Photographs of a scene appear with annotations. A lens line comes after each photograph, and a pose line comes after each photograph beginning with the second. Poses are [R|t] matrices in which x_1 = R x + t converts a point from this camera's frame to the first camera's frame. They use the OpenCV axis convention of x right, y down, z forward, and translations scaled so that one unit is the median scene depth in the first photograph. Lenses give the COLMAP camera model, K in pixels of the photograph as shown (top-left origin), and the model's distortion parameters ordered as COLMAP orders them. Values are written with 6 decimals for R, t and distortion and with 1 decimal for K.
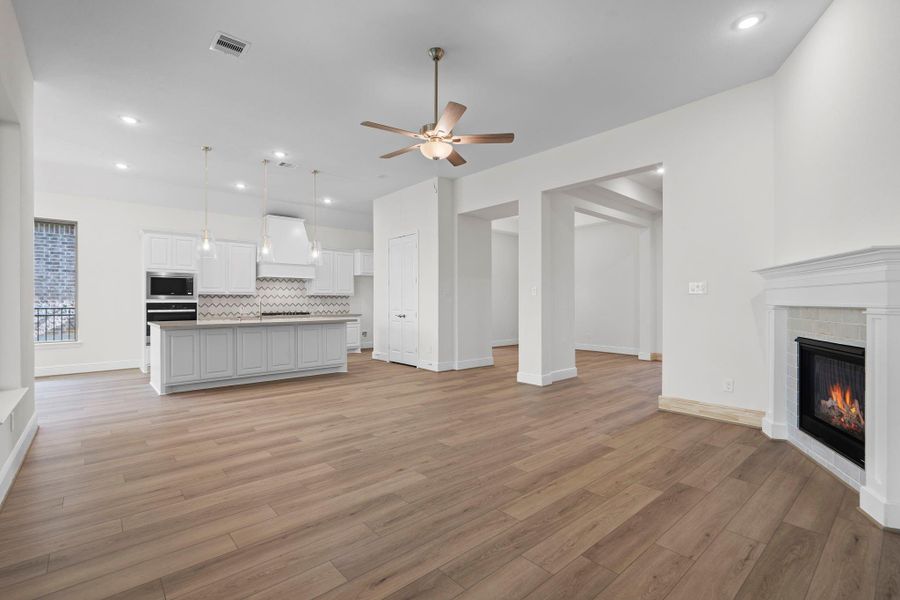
lens RADIAL K [[409.3, 0, 450.0], [0, 409.3, 300.0], [0, 0, 1]] dist [-0.001569, -0.000191]
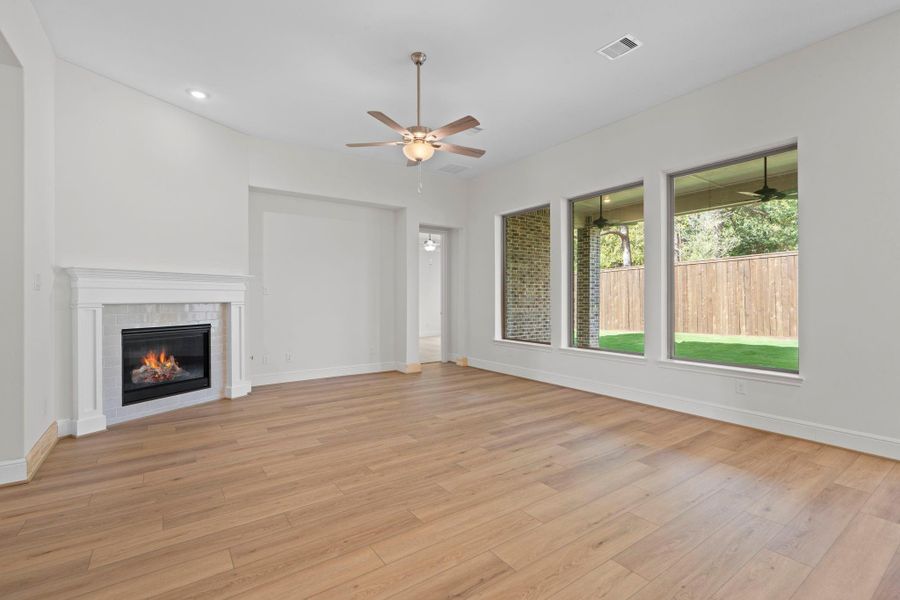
lens RADIAL K [[409.3, 0, 450.0], [0, 409.3, 300.0], [0, 0, 1]] dist [-0.001569, -0.000191]
pose [[-0.994368, 0.003818, 0.105916, -0.216825], [0.004095, 0.999989, 0.002398, 0.004993], [-0.105906, 0.002818, -0.994372, 1.982544]]
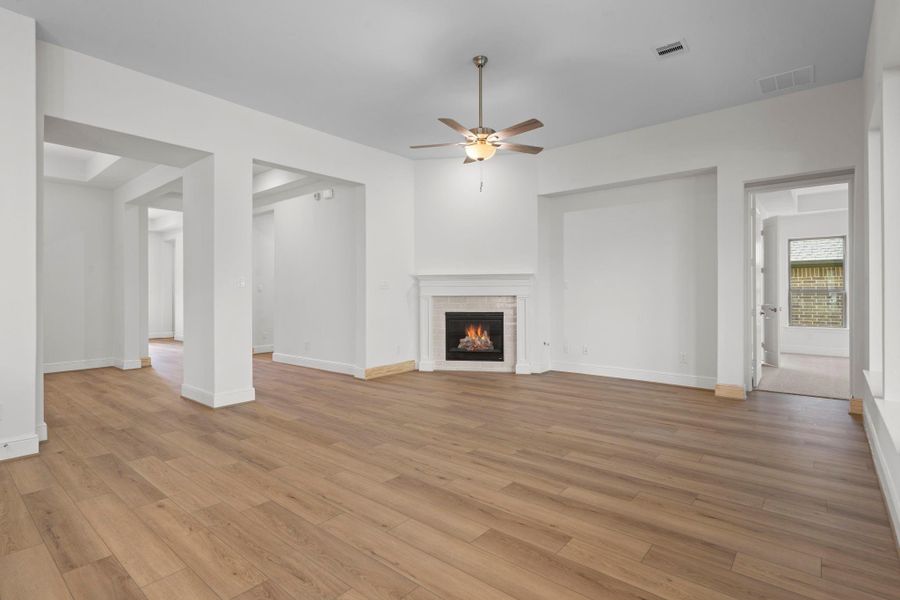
lens RADIAL K [[447.6, 0, 442.3], [0, 447.6, 288.7], [0, 0, 1]] dist [0.001324, 0.000542]
pose [[-0.143397, 0.011398, 0.989600, -1.155154], [0.004240, 0.999932, -0.010902, 0.003447], [-0.989656, 0.002633, -0.143436, 1.249265]]
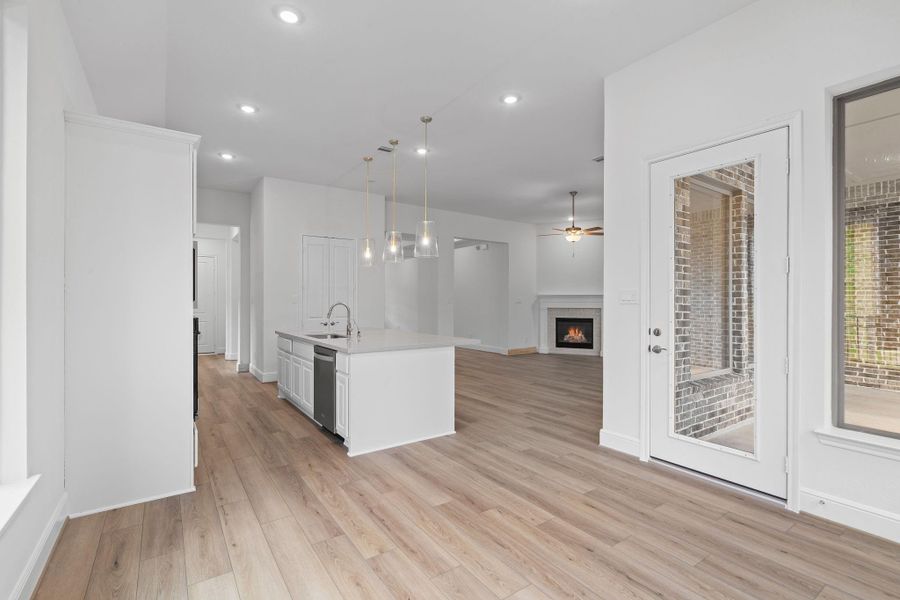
lens RADIAL K [[409.3, 0, 450.0], [0, 409.3, 300.0], [0, 0, 1]] dist [-0.001569, -0.000191]
pose [[0.105840, 0.009493, 0.994338, -2.206160], [-0.004572, 0.999949, -0.009060, -0.012310], [-0.994373, -0.003587, 0.105878, 1.396649]]
